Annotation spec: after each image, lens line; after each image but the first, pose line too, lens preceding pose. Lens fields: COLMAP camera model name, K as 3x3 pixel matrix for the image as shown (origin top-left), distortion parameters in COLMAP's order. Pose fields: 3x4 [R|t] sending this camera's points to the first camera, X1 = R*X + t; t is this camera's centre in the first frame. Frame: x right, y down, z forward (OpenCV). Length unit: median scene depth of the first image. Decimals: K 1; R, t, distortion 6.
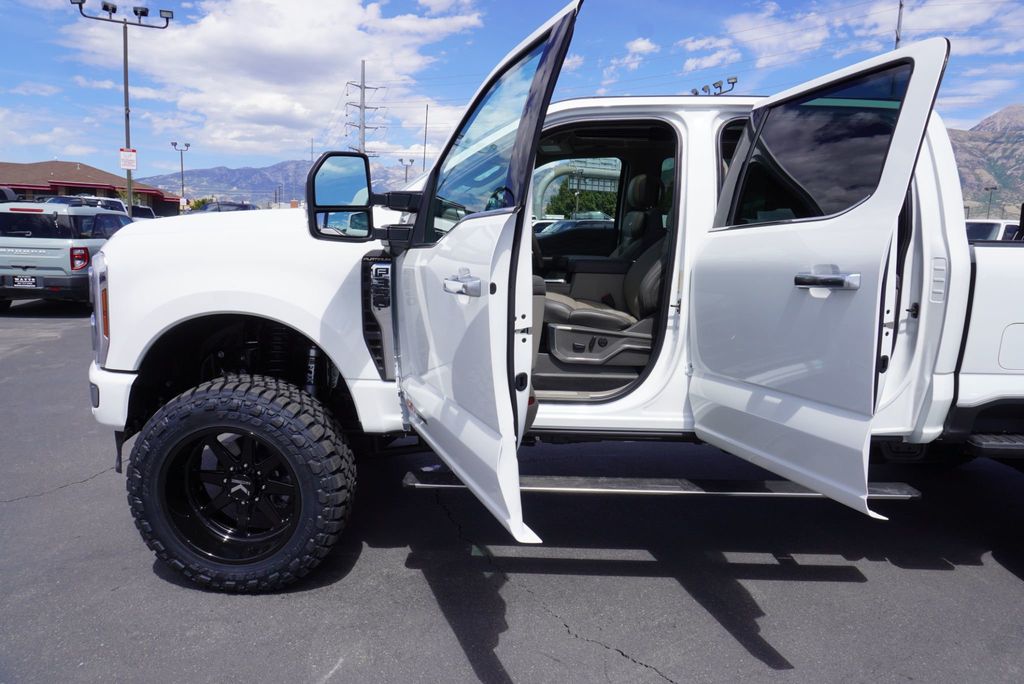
lens RADIAL K [[718.3, 0, 534.0], [0, 718.3, 340.0], [0, 0, 1]] dist [-0.025619, -0.002757]
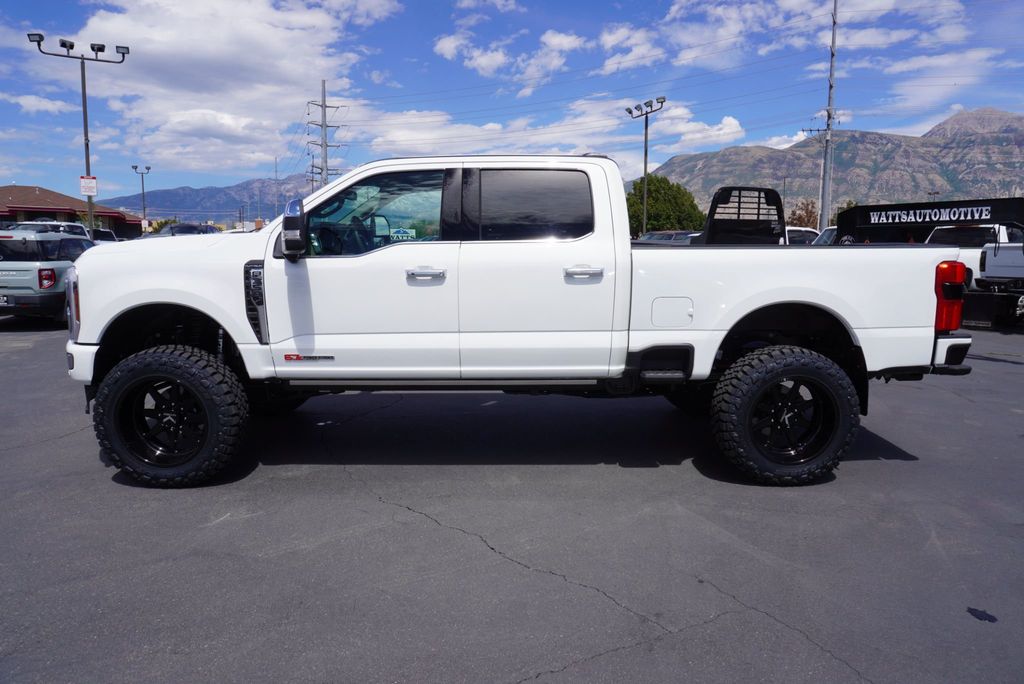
lens RADIAL K [[706.9, 0, 512.0], [0, 706.9, 342.0], [0, 0, 1]] dist [-0.014165, 0.001942]
pose [[0.999447, -0.026162, 0.020501, 0.161210], [0.026457, 0.999548, -0.014275, 0.047051], [-0.020119, 0.014809, 0.999688, -0.285863]]
